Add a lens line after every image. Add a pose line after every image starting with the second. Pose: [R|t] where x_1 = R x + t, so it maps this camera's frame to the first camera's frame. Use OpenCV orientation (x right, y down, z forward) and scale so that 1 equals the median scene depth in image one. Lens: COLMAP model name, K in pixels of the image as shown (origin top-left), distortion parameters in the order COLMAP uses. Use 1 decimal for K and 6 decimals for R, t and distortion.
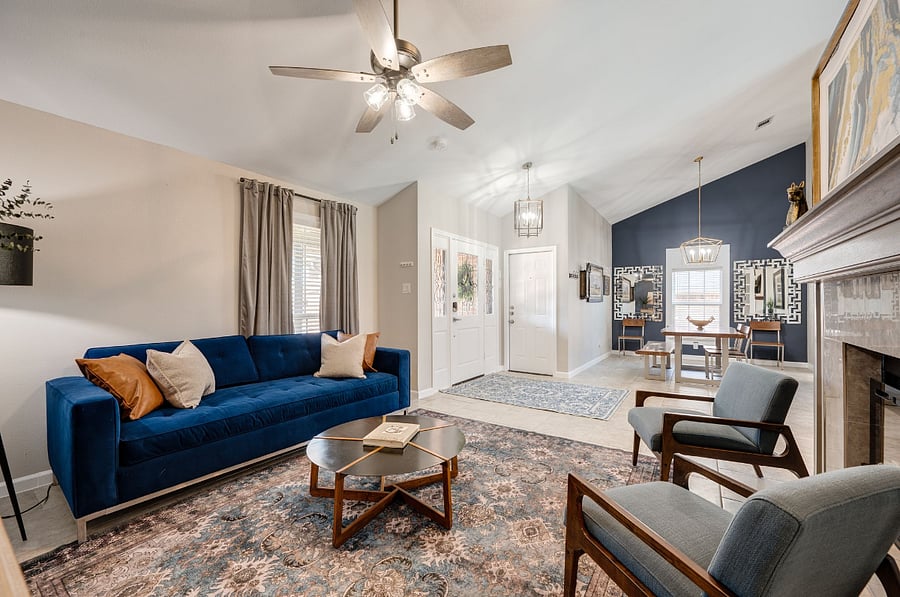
lens RADIAL K [[357.4, 0, 453.2], [0, 357.4, 302.3], [0, 0, 1]] dist [-0.001843, -0.000077]
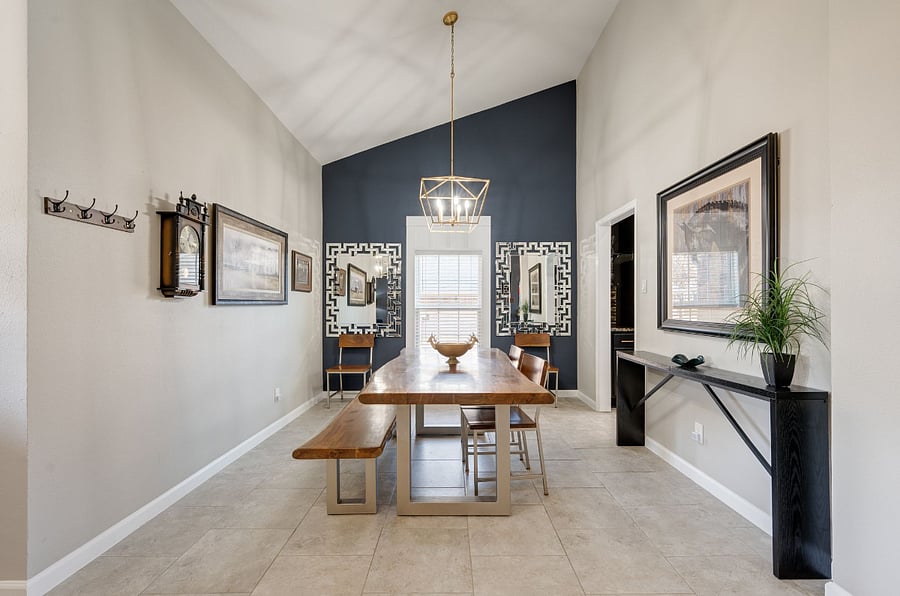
lens RADIAL K [[379.1, 0, 455.0], [0, 379.1, 303.1], [0, 0, 1]] dist [0.017328, 0.000409]
pose [[0.822142, 0.003224, 0.569274, 0.291934], [0.000822, 0.999976, -0.006850, 0.000693], [-0.569282, 0.006099, 0.822120, 0.418245]]
